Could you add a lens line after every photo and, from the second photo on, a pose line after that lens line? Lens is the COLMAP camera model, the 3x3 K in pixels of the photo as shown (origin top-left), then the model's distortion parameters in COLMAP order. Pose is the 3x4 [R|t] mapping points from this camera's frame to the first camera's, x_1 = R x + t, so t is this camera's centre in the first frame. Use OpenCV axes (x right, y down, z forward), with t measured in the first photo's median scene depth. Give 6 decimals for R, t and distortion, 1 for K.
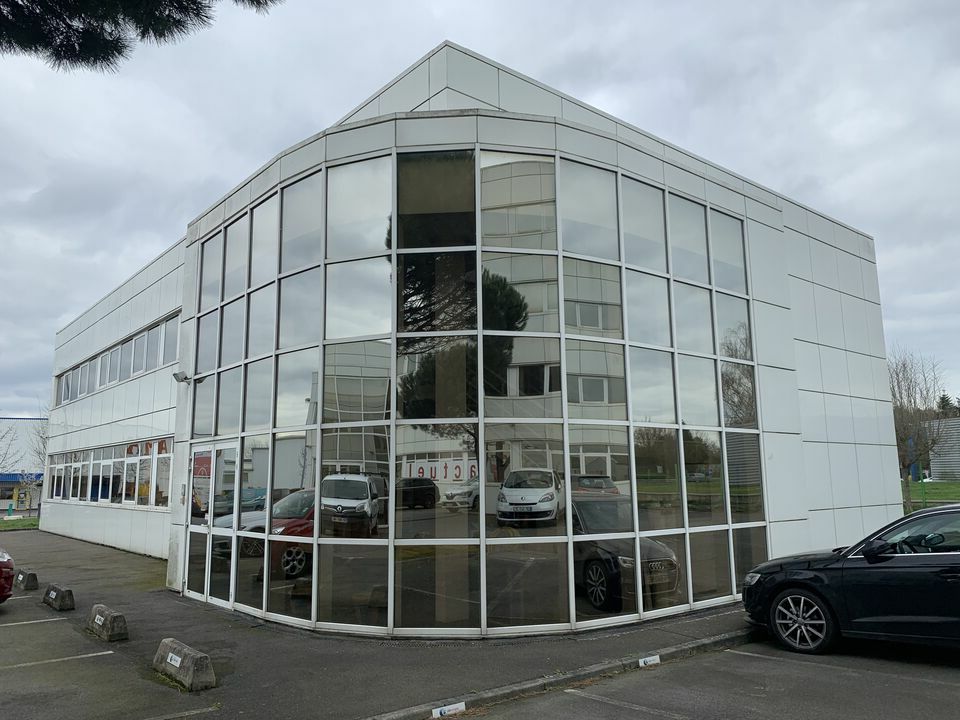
lens RADIAL K [[738.9, 0, 480.0], [0, 738.9, 360.0], [0, 0, 1]] dist [0.002374, -0.001675]
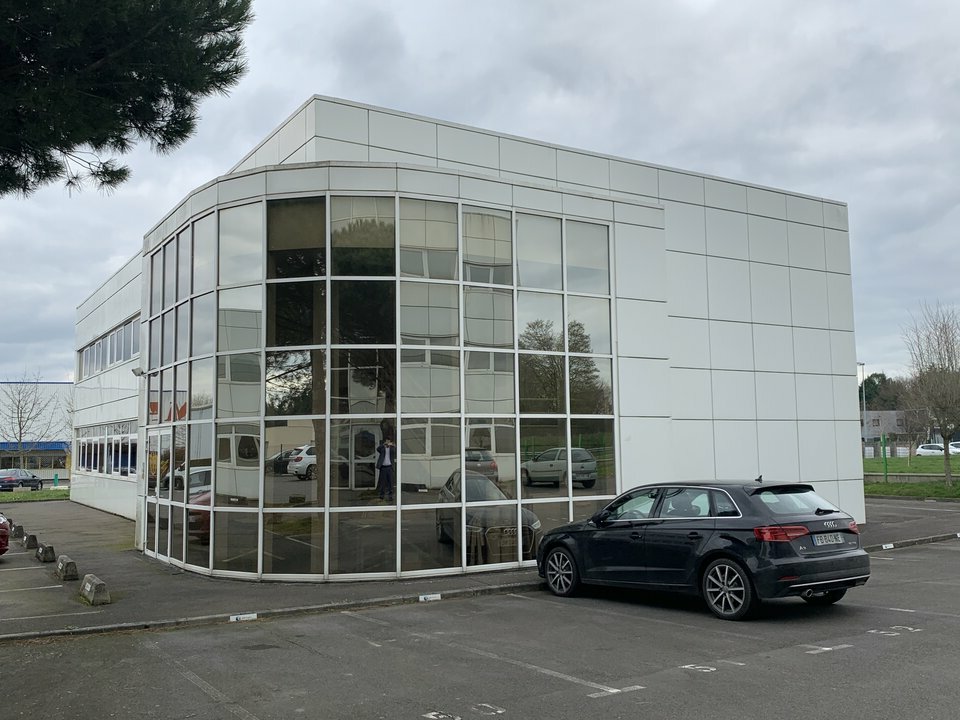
lens RADIAL K [[881.7, 0, 483.0], [0, 881.7, 364.5], [0, 0, 1]] dist [-0.003948, -0.024112]
pose [[0.992372, -0.014782, -0.122390, 0.360861], [0.023336, 0.997361, 0.068752, -0.084063], [0.121051, -0.071084, 0.990098, -0.370943]]
